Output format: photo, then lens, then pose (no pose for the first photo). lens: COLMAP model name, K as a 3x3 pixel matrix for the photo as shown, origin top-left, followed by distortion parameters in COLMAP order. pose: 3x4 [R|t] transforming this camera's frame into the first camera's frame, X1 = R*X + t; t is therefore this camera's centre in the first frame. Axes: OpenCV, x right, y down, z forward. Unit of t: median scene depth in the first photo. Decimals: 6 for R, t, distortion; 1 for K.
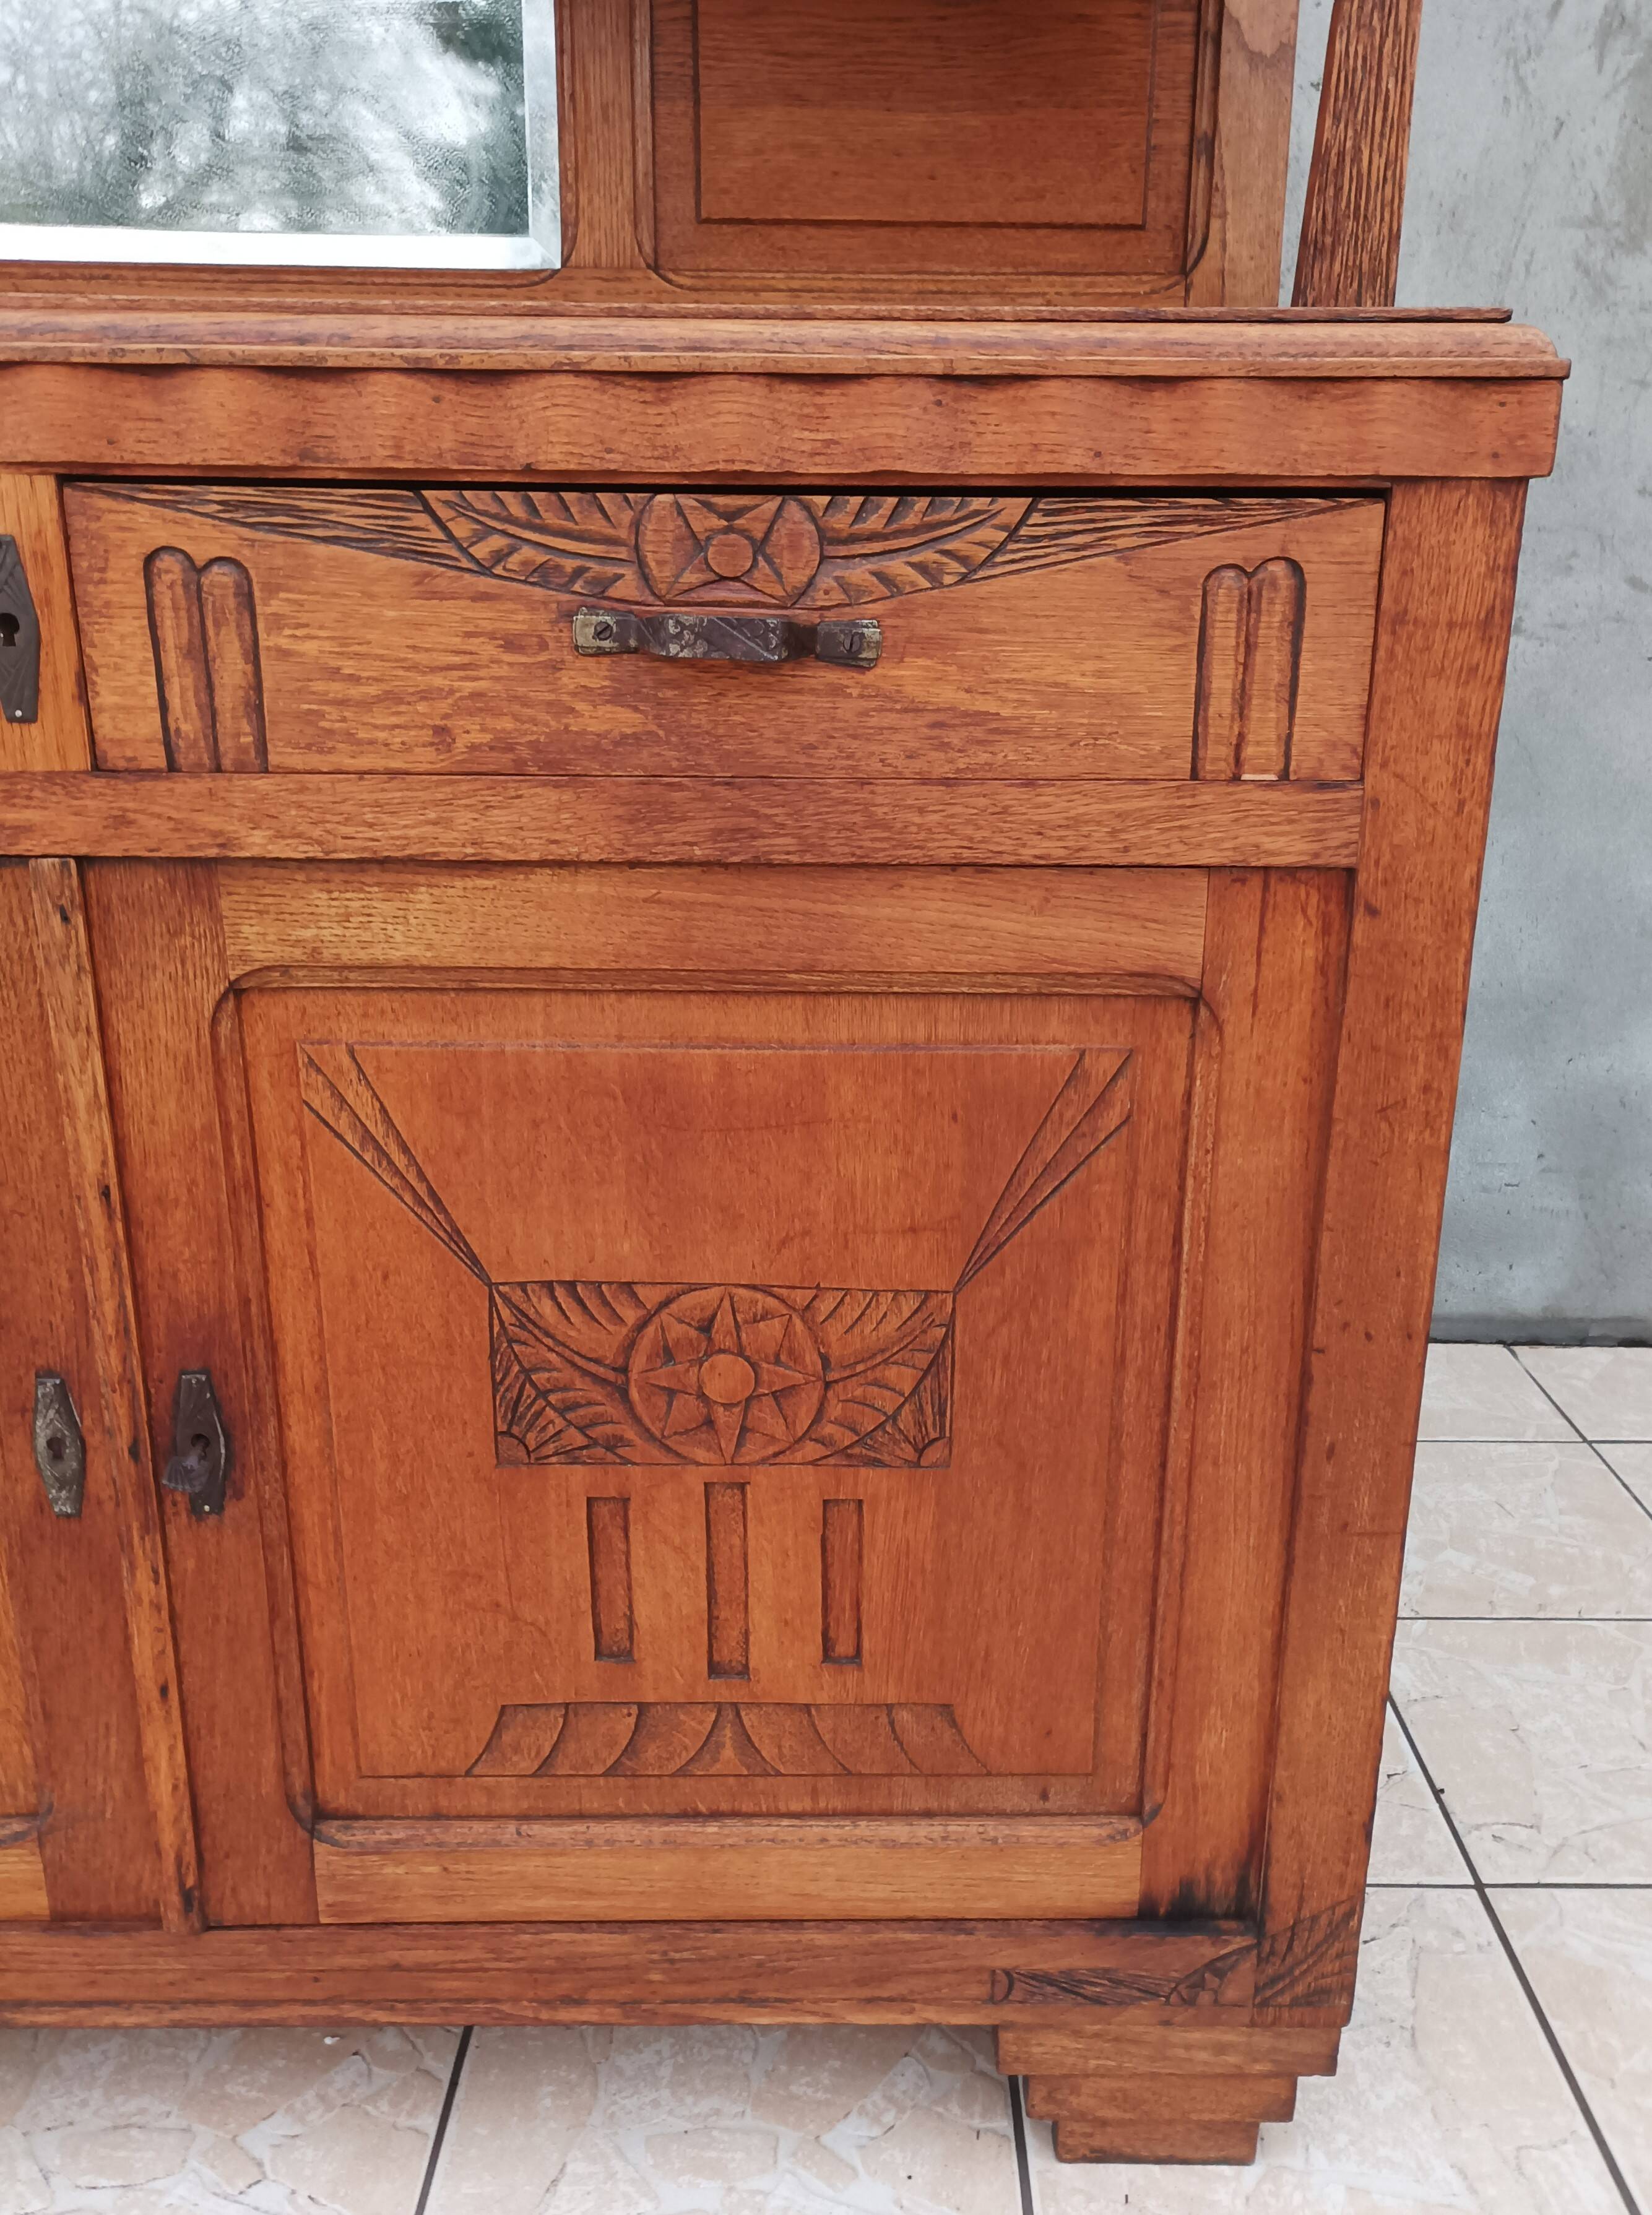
lens RADIAL K [[1828.1, 0, 859.5], [0, 1828.1, 1147.4], [0, 0, 1]] dist [0.049288, -0.060625]
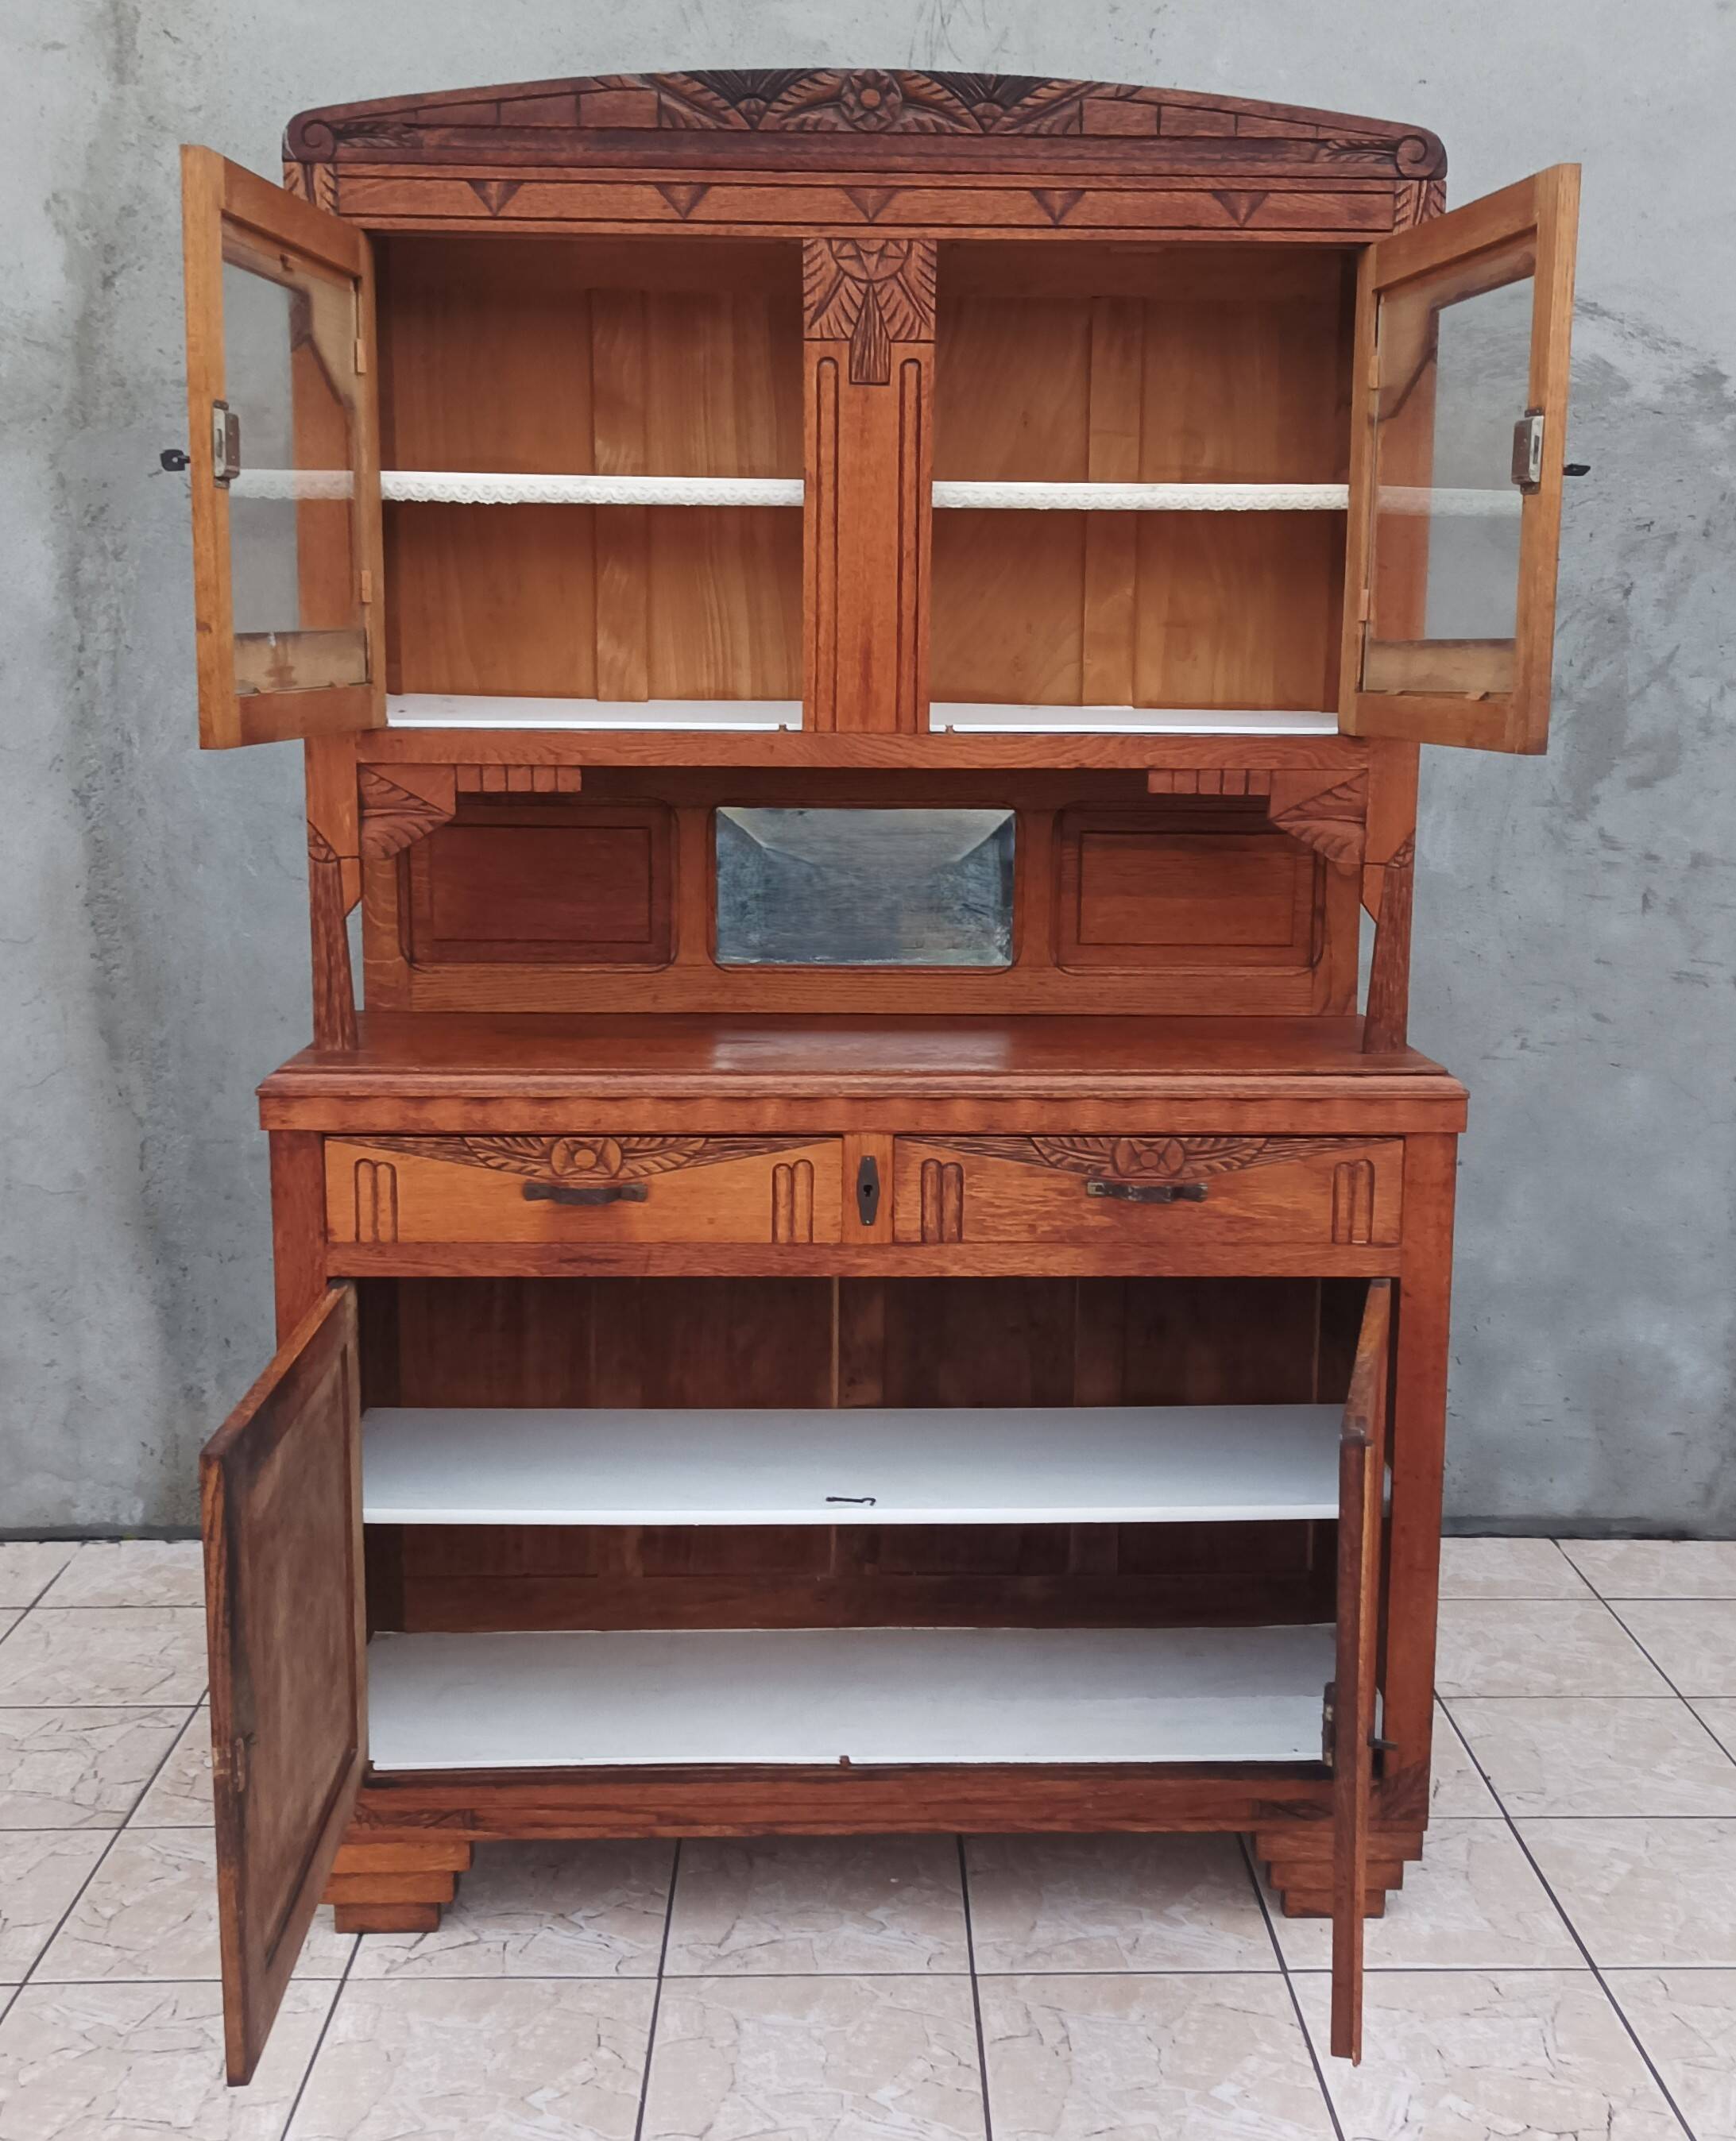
lens RADIAL K [[2314.6, 0, 927.9], [0, 2314.6, 1023.2], [0, 0, 1]] dist [0.102888, -0.263721]
pose [[0.999566, -0.003933, 0.029186, -0.387197], [0.008548, 0.987122, -0.159742, 0.002687], [-0.028182, 0.159922, 0.986727, -1.809491]]
